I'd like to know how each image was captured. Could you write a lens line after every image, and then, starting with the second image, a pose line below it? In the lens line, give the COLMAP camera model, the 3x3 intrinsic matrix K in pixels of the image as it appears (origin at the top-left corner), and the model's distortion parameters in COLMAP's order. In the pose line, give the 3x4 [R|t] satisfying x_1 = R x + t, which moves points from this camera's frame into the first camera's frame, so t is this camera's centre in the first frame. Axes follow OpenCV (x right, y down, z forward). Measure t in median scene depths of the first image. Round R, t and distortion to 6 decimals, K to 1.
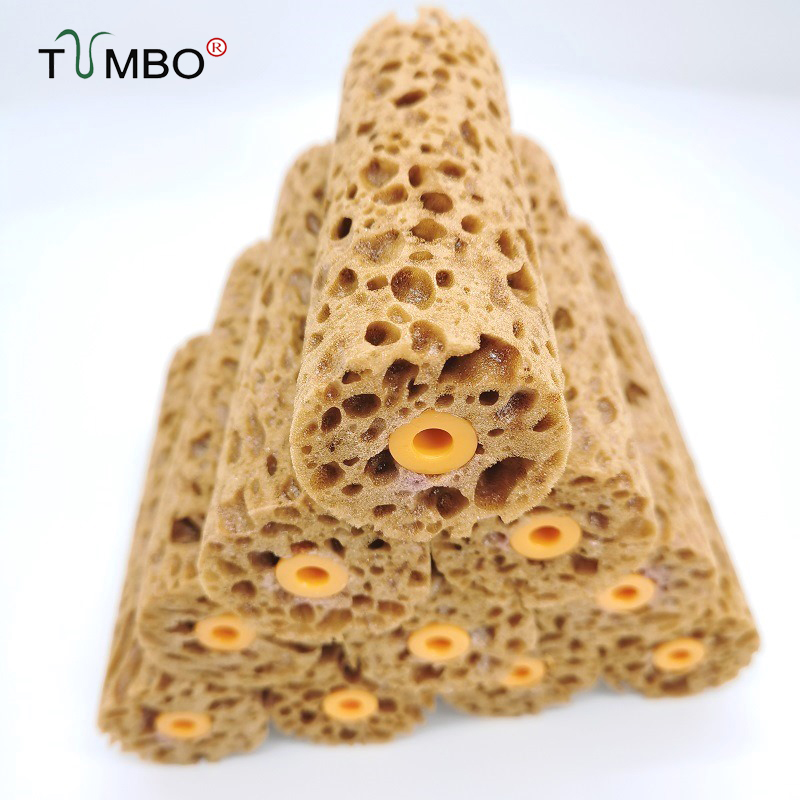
lens RADIAL K [[940.2, 0, 400.0], [0, 940.2, 400.0], [0, 0, 1]] dist [0.000979, 0.015212]
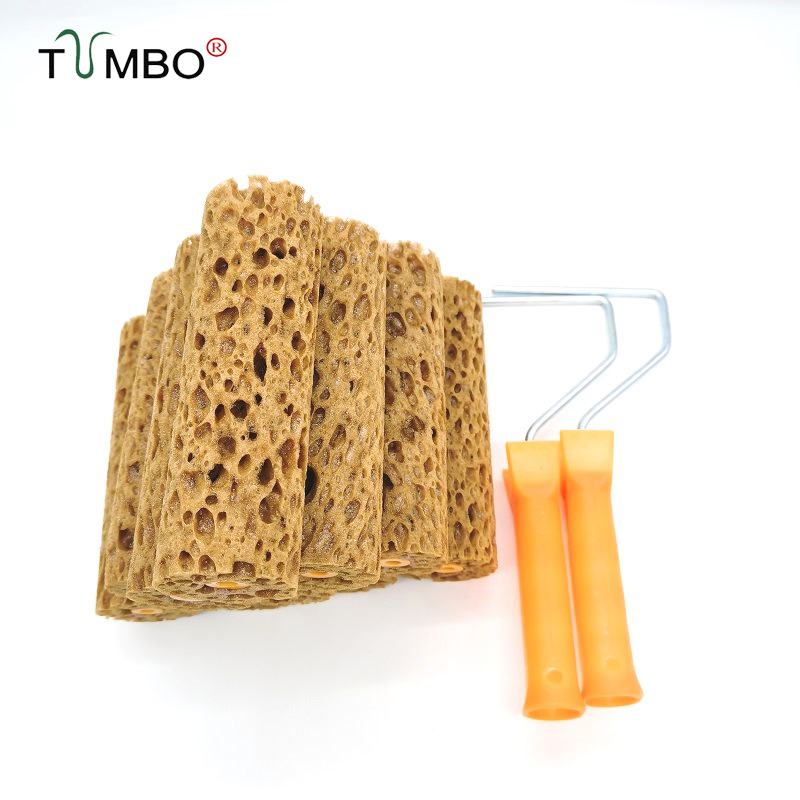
lens RADIAL K [[940.2, 0, 400.0], [0, 940.2, 400.0], [0, 0, 1]] dist [0.000979, 0.015212]
pose [[0.999198, -0.006676, -0.039478, 0.391604], [0.021758, 0.918245, 0.395416, -0.883639], [0.033611, -0.395958, 0.917653, -0.515861]]
